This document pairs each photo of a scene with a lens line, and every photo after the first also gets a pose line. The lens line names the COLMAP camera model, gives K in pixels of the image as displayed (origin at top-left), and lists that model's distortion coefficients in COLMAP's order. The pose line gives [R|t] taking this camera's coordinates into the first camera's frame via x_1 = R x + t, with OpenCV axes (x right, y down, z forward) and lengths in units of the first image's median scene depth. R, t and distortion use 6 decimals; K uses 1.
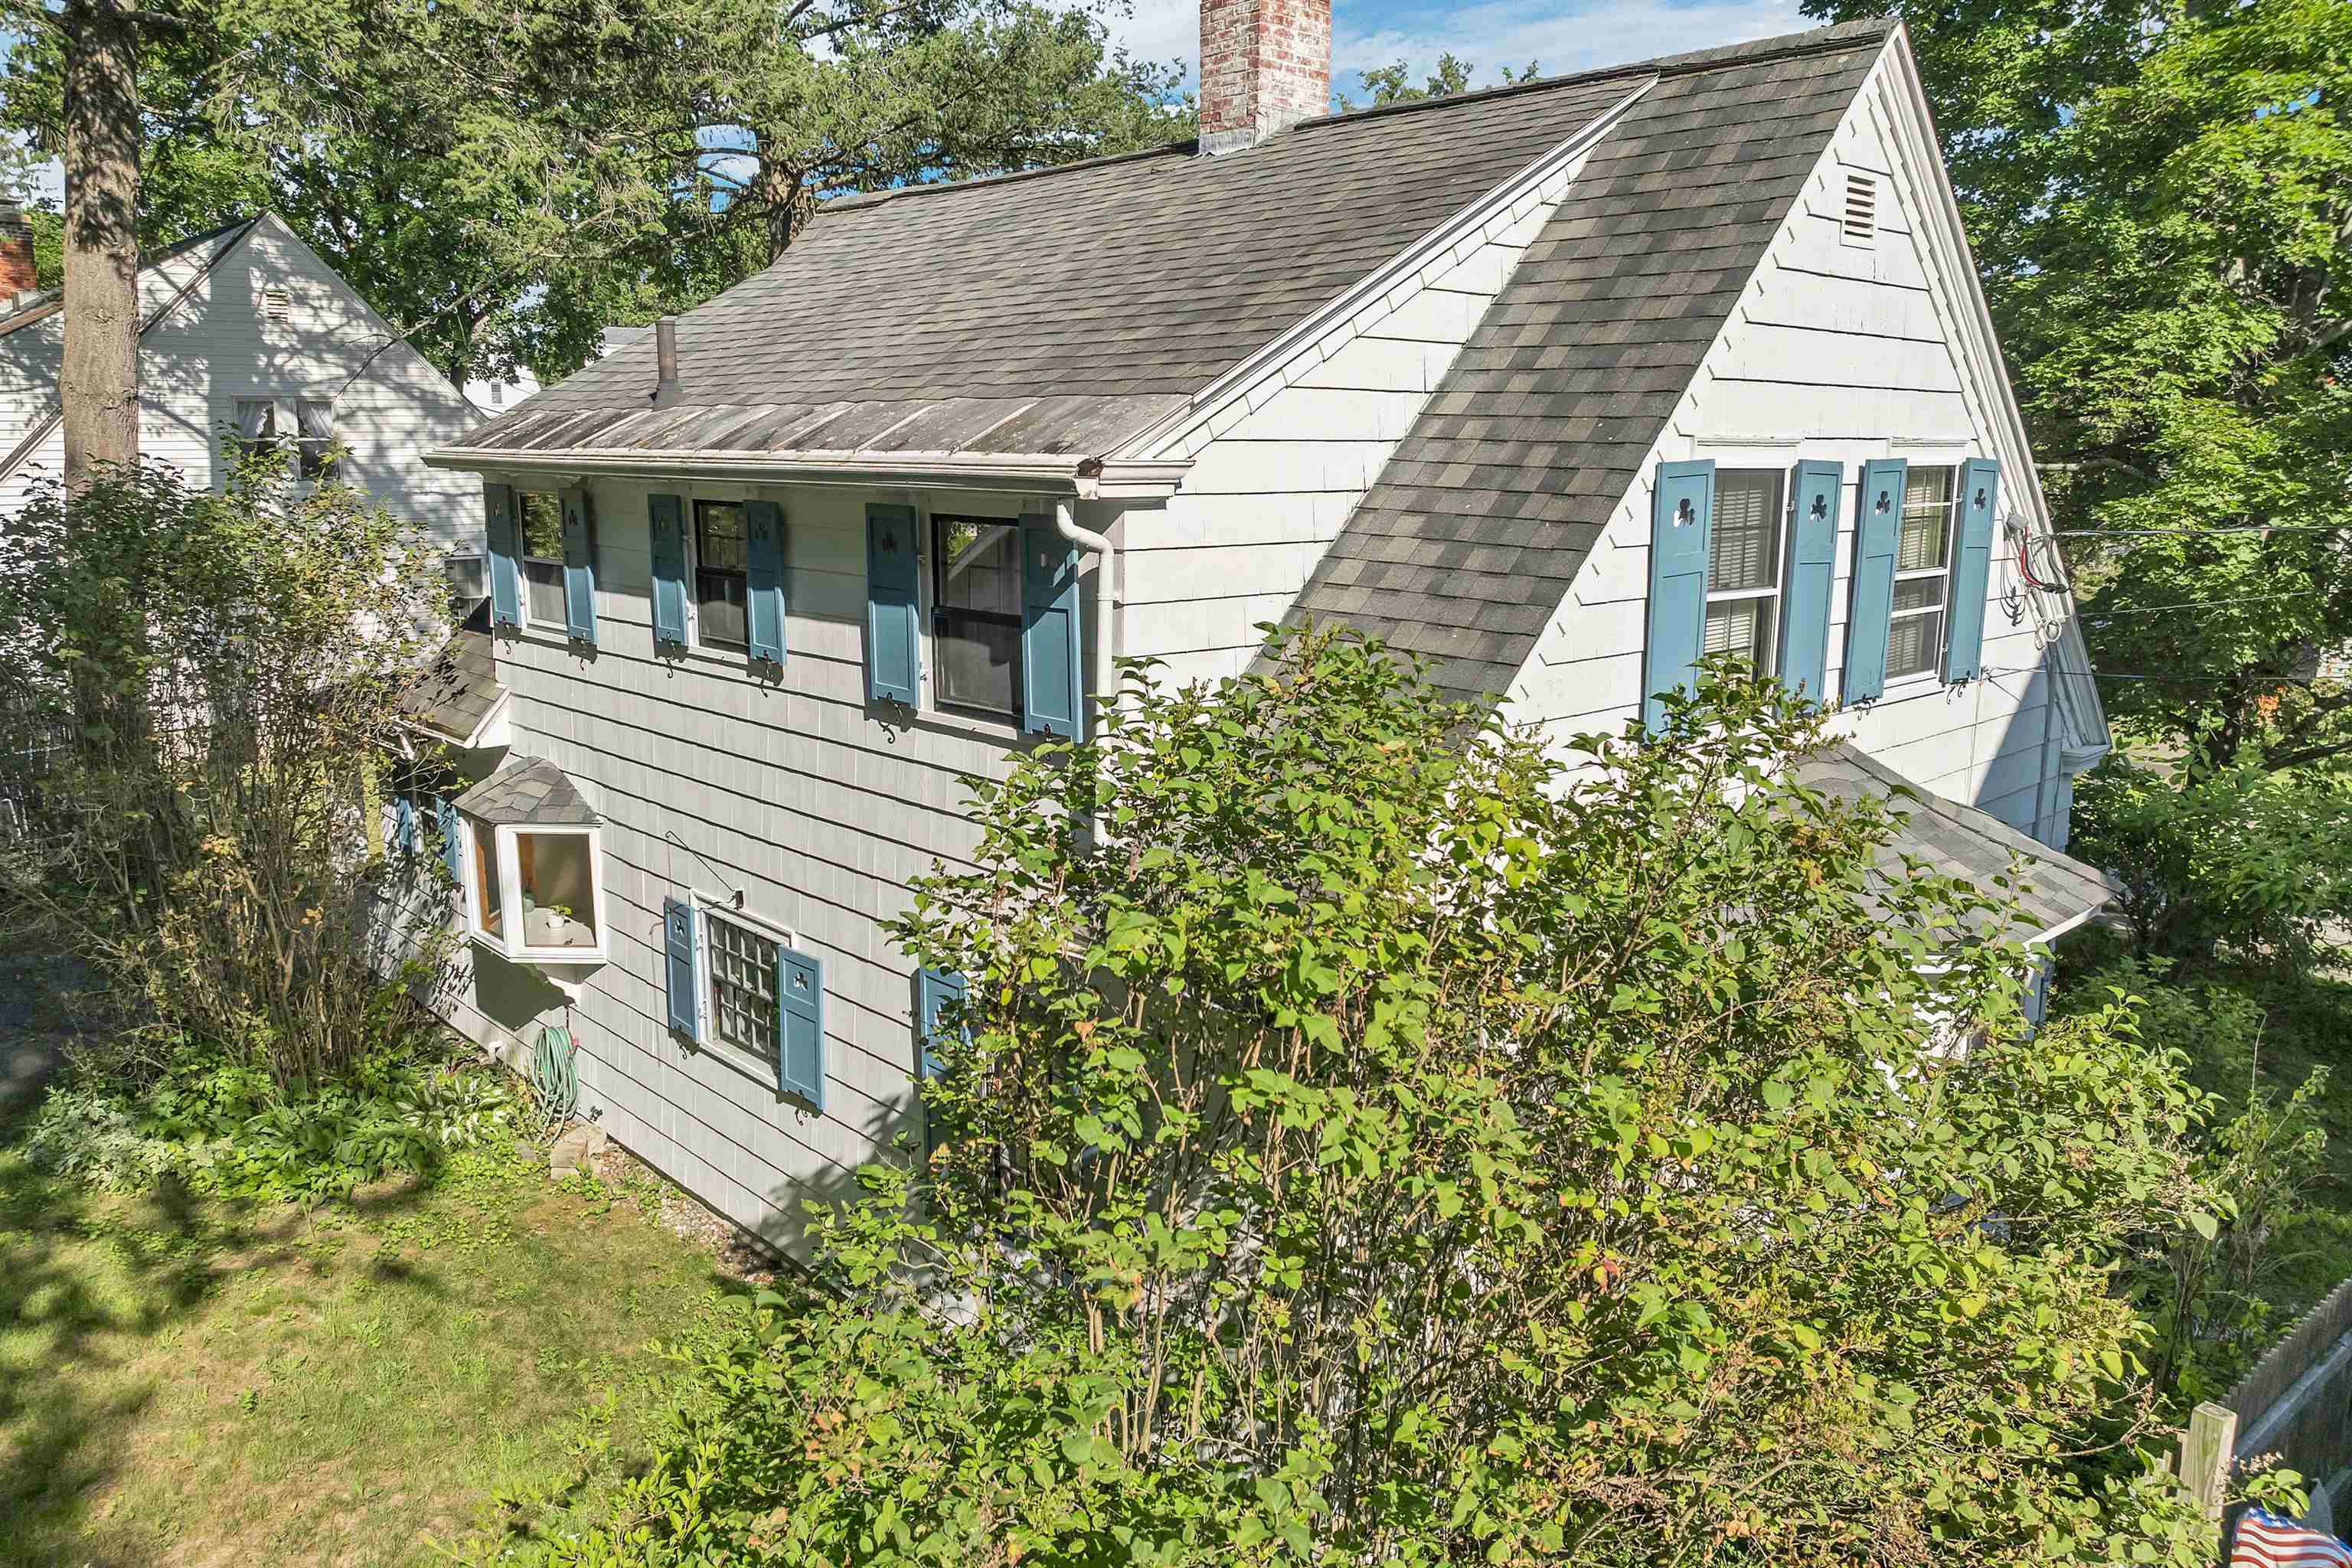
lens RADIAL K [[1657.6, 0, 1177.2], [0, 1657.6, 799.9], [0, 0, 1]] dist [0.001208, 0.001399]
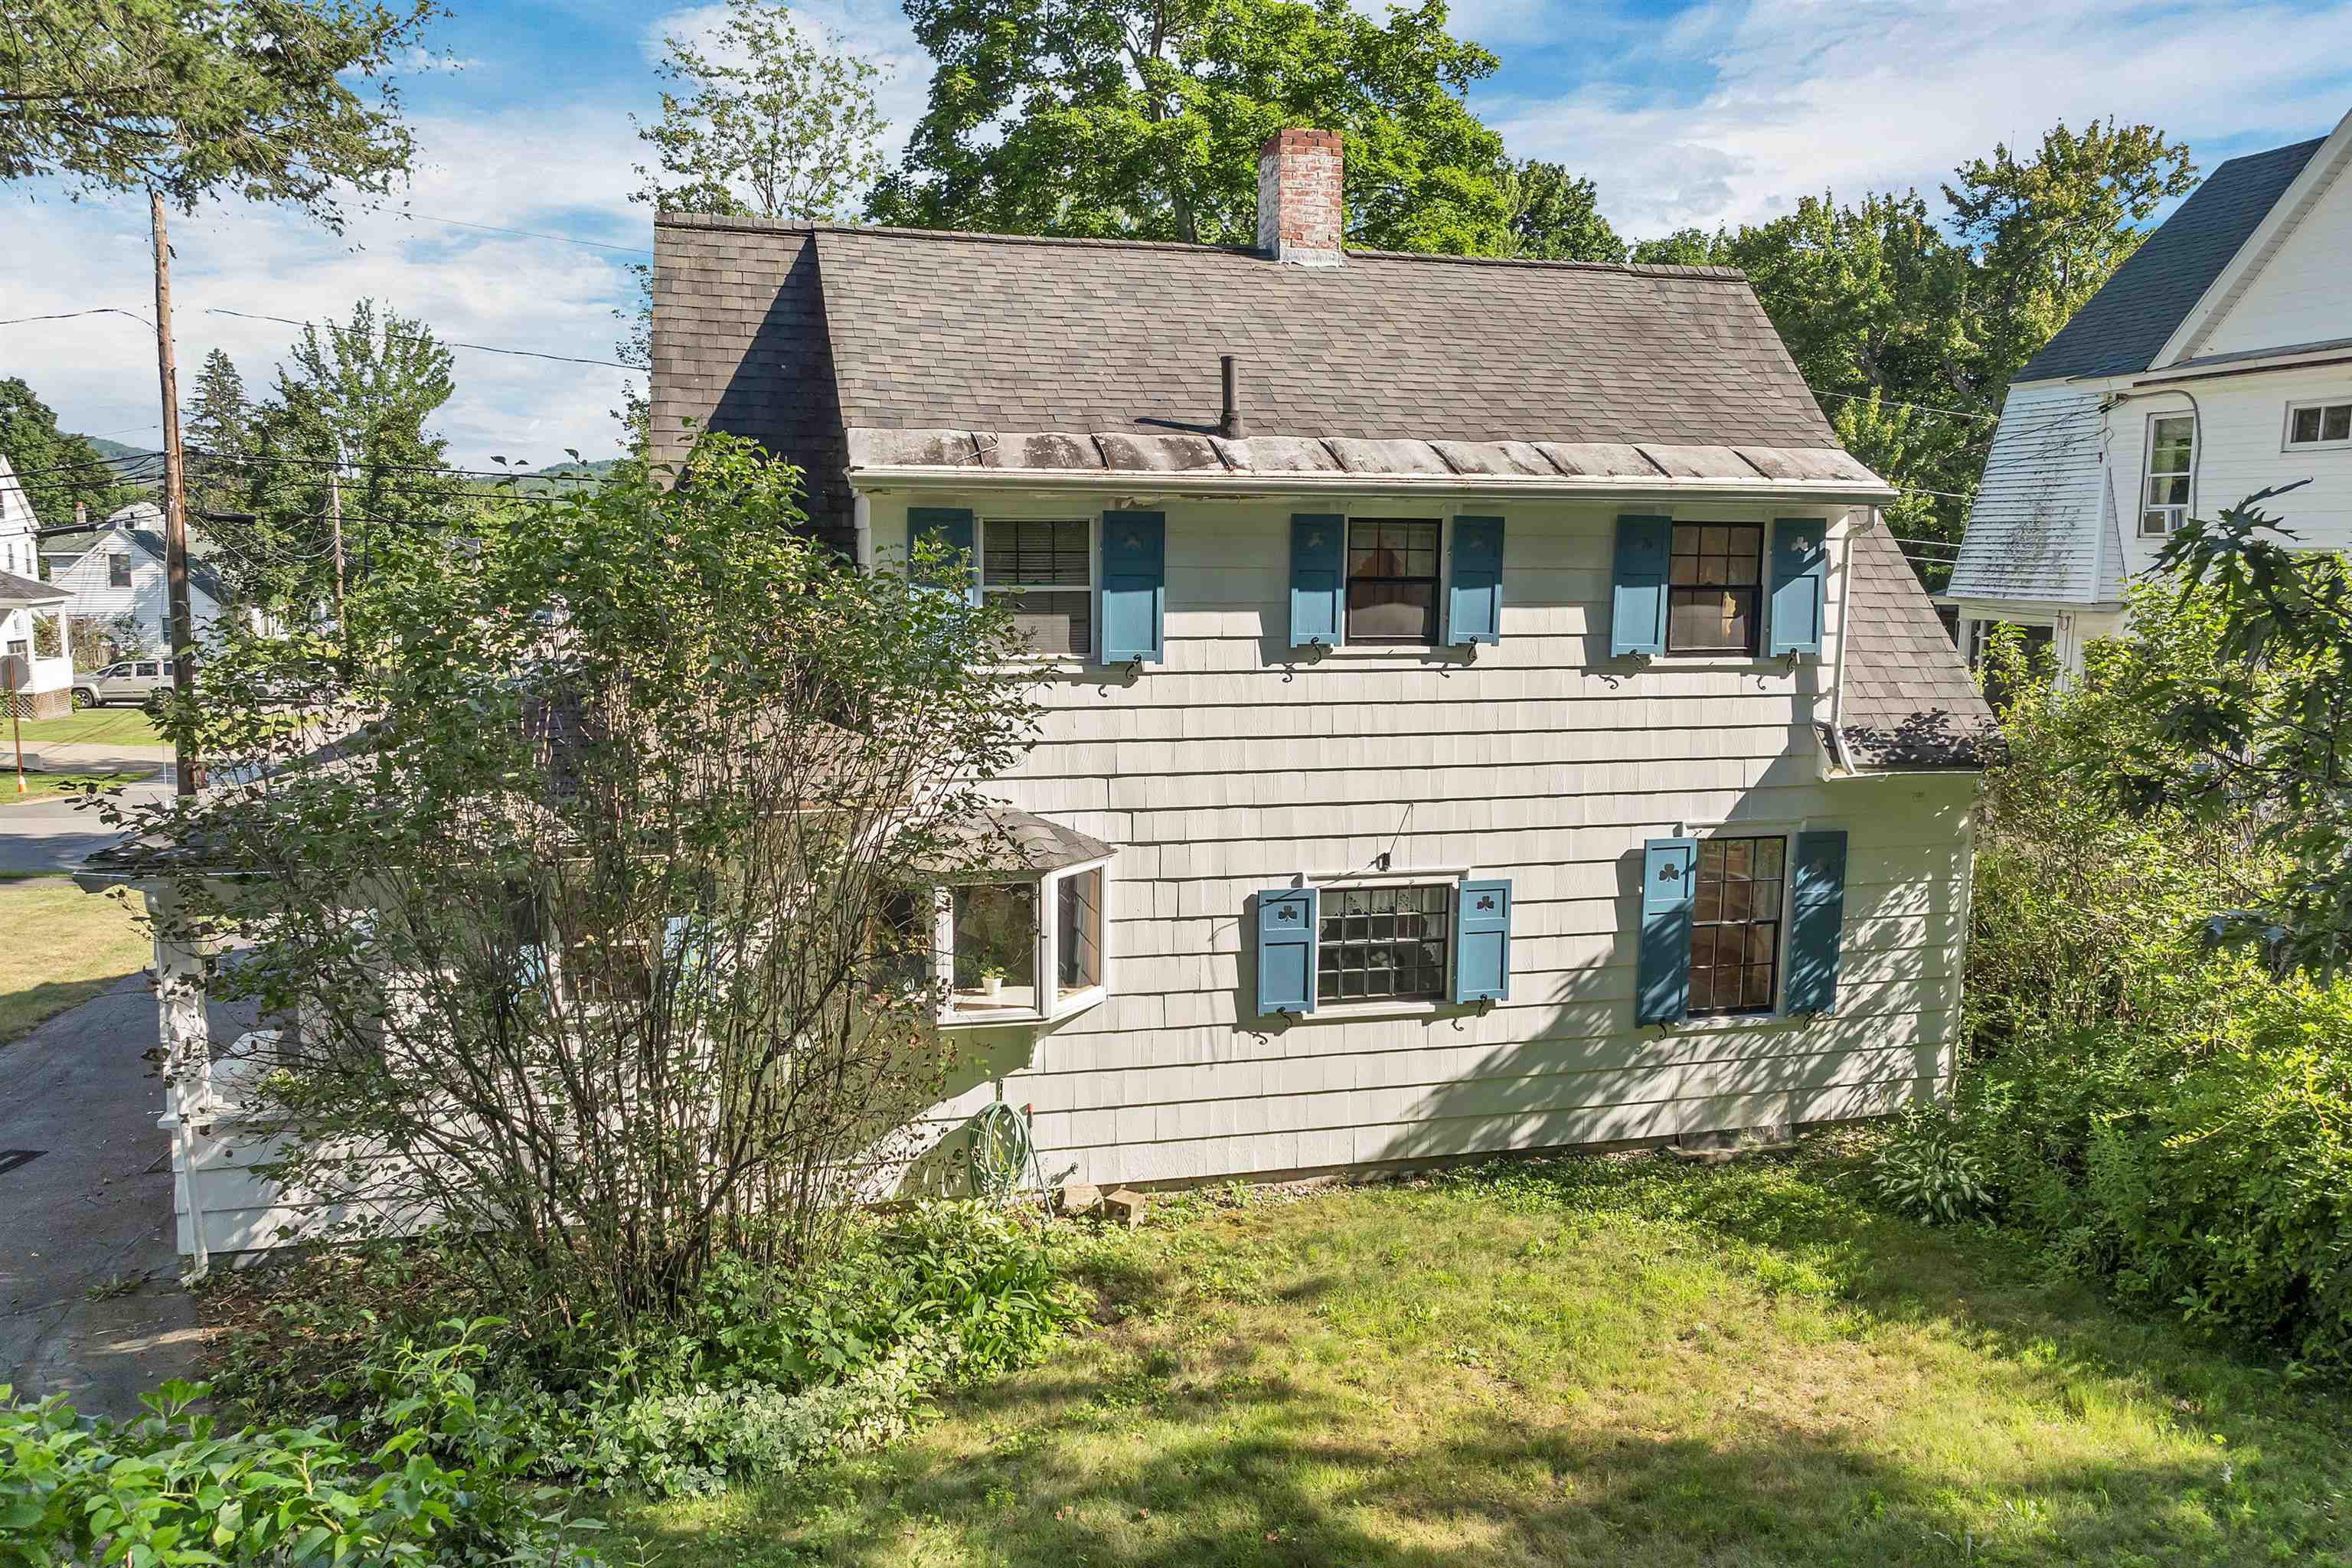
lens RADIAL K [[1657.6, 0, 1177.3], [0, 1657.6, 765.9], [0, 0, 1]] dist [0.001208, 0.001399]
pose [[0.510648, -0.151349, 0.846364, -1.376310], [0.170662, 0.982640, 0.072750, -0.120360], [-0.842682, 0.107293, 0.527613, 0.539523]]
